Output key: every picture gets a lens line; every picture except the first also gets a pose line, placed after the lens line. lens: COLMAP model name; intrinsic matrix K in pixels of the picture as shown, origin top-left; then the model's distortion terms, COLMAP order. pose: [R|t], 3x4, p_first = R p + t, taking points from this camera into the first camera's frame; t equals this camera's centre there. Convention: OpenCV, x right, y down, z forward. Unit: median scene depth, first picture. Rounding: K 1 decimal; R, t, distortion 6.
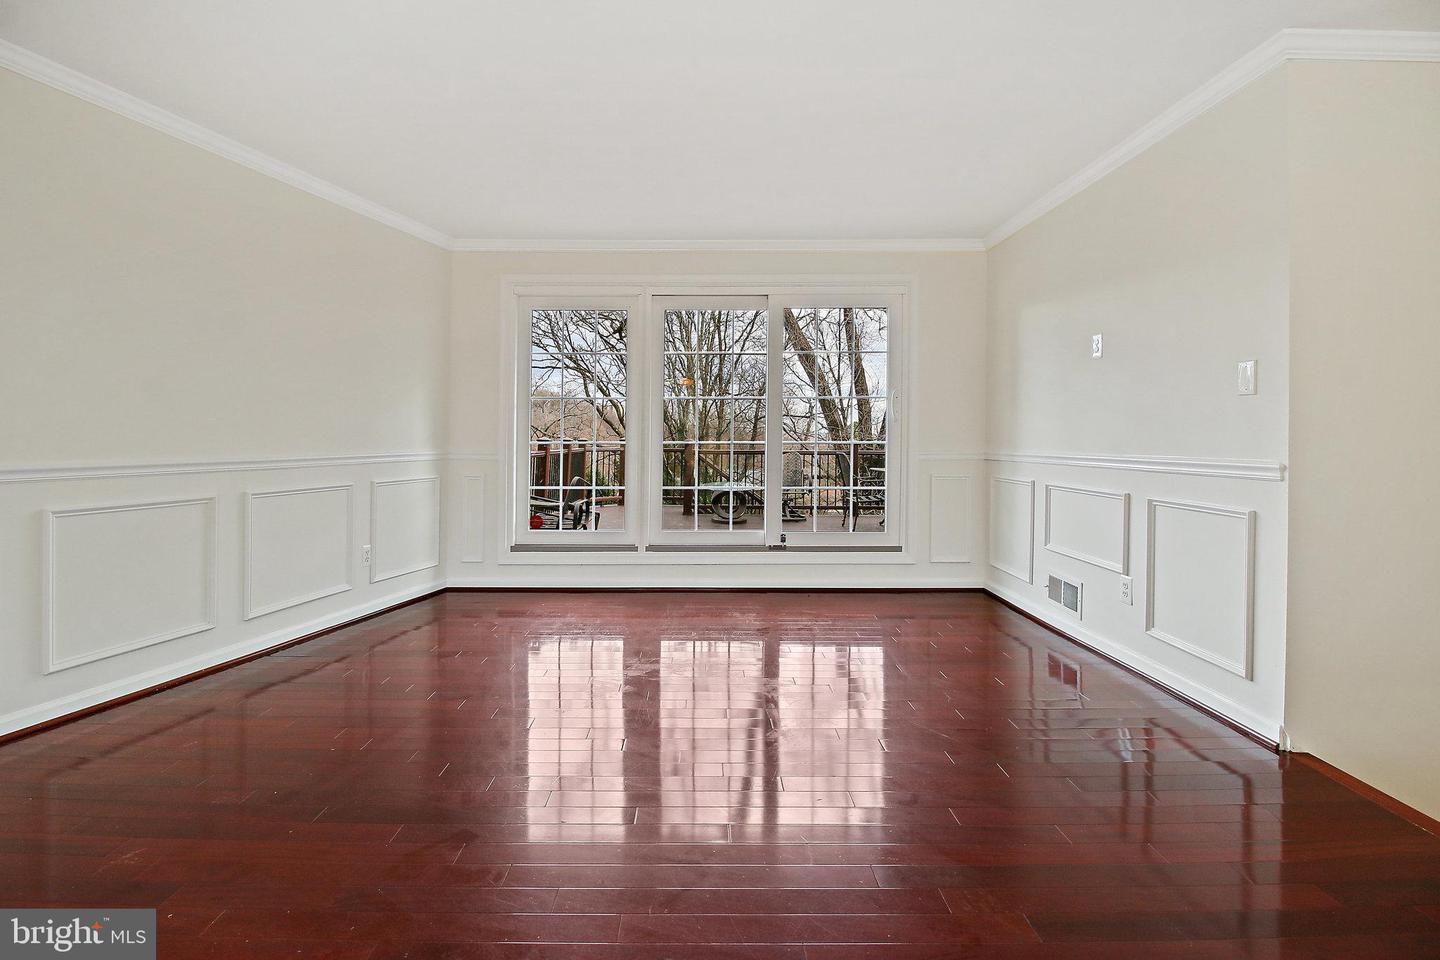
lens RADIAL K [[686.5, 0, 694.4], [0, 686.5, 455.6], [0, 0, 1]] dist [0.001427, -0.016445]
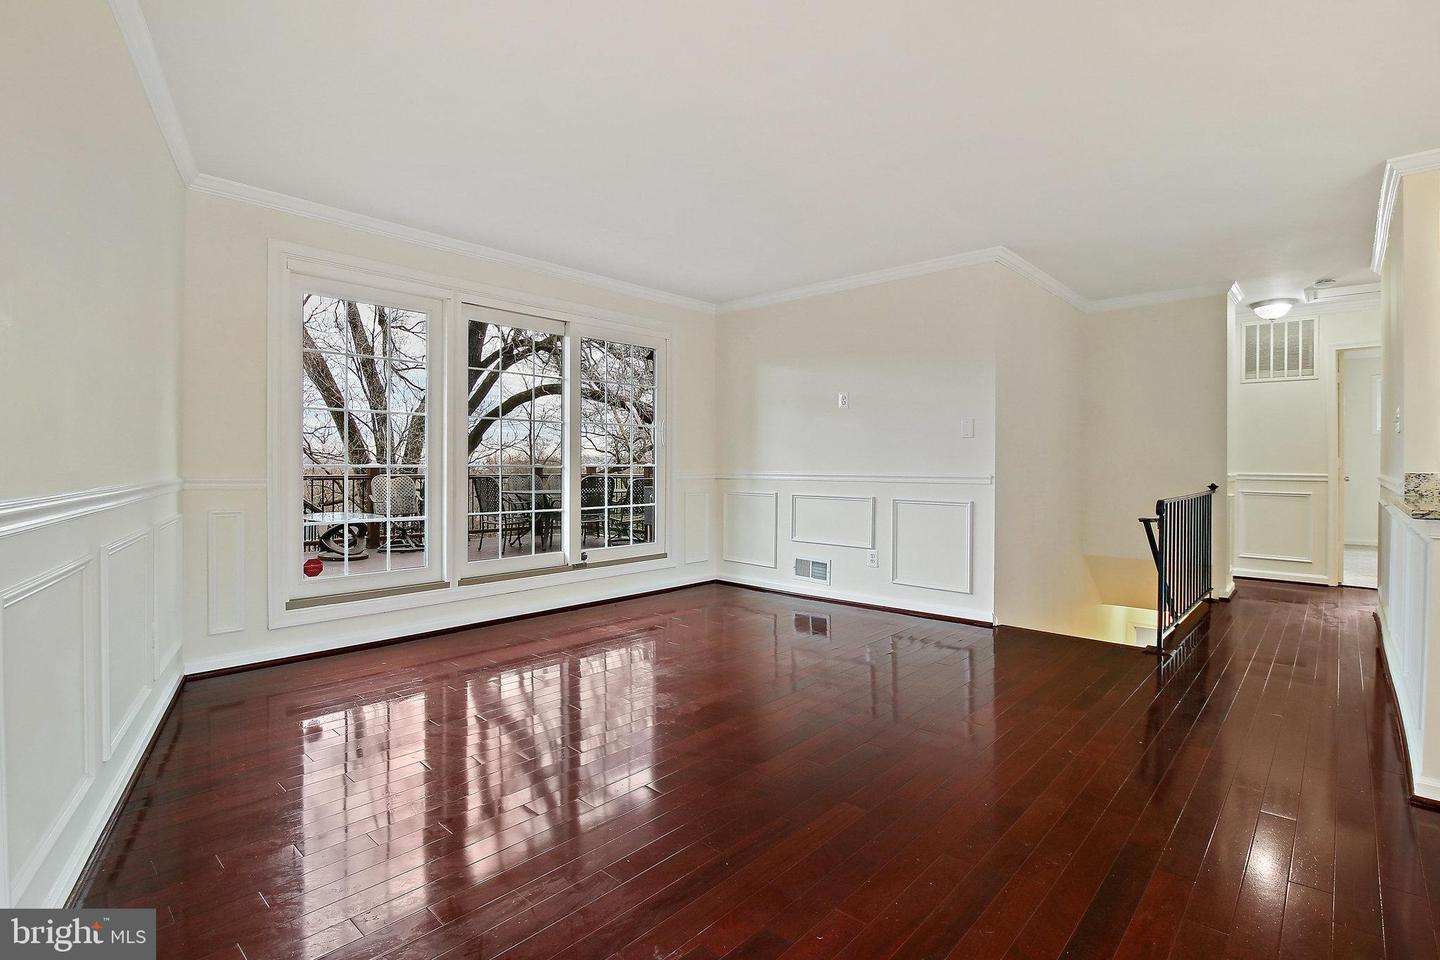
lens RADIAL K [[698.5, 0, 720.0], [0, 698.5, 480.0], [0, 0, 1]] dist [-0.036801, -0.000083]
pose [[0.660614, -0.019038, 0.750484, -0.534395], [0.017592, 0.999796, 0.009877, -0.003219], [-0.750519, 0.006677, 0.660815, 0.139278]]
